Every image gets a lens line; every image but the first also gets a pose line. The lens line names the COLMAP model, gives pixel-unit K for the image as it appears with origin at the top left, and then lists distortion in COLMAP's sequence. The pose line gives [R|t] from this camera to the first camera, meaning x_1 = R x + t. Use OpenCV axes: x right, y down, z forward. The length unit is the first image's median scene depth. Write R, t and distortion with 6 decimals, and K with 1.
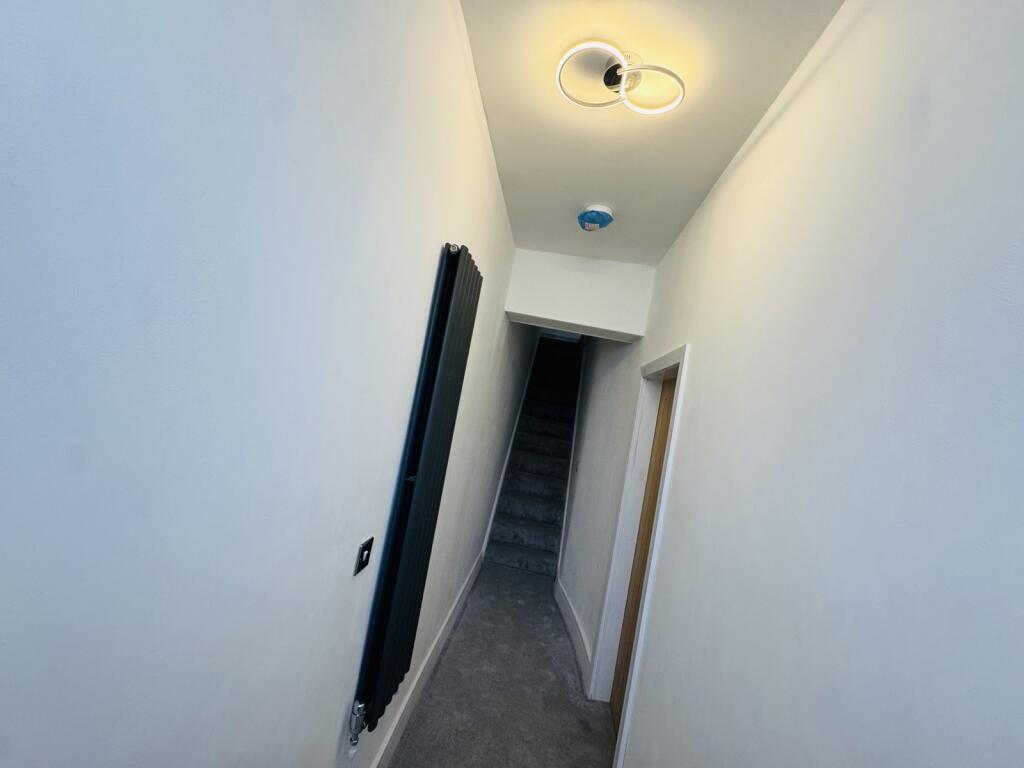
lens RADIAL K [[408.4, 0, 513.1], [0, 408.4, 383.9], [0, 0, 1]] dist [-0.007806, 0.003003]
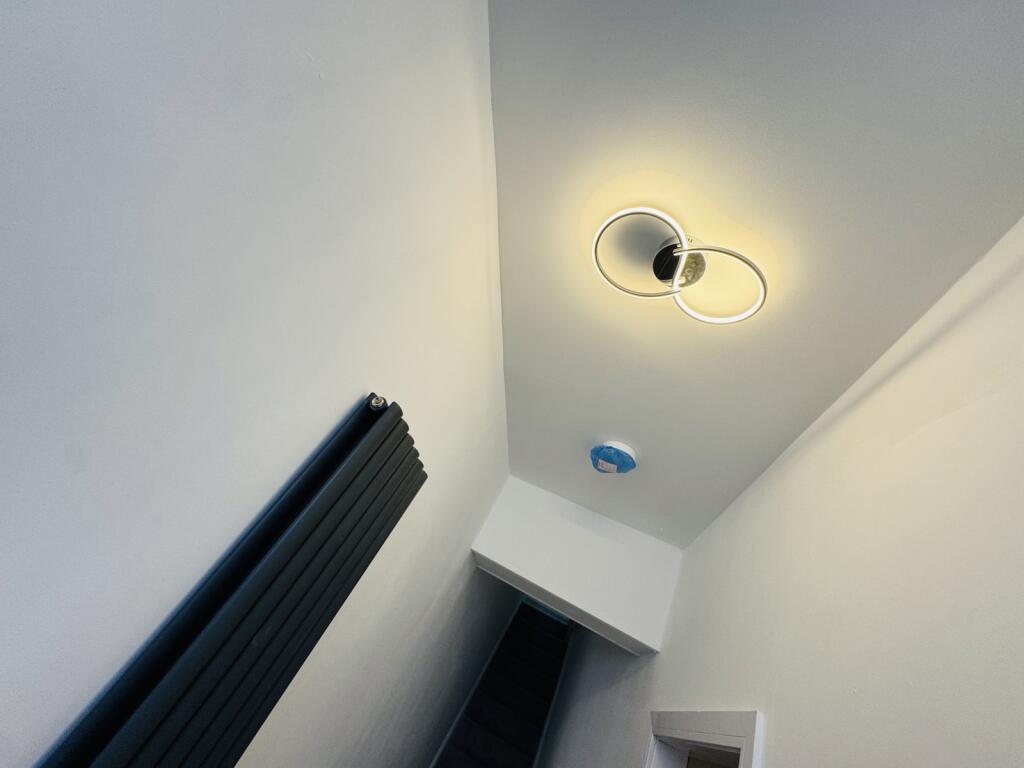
lens RADIAL K [[408.4, 0, 513.1], [0, 408.4, 383.9], [0, 0, 1]] dist [-0.007806, 0.003003]
pose [[0.960396, 0.259738, -0.100878, 0.064341], [-0.271830, 0.793818, -0.544024, -0.051555], [-0.061225, 0.549900, 0.832984, 0.304751]]
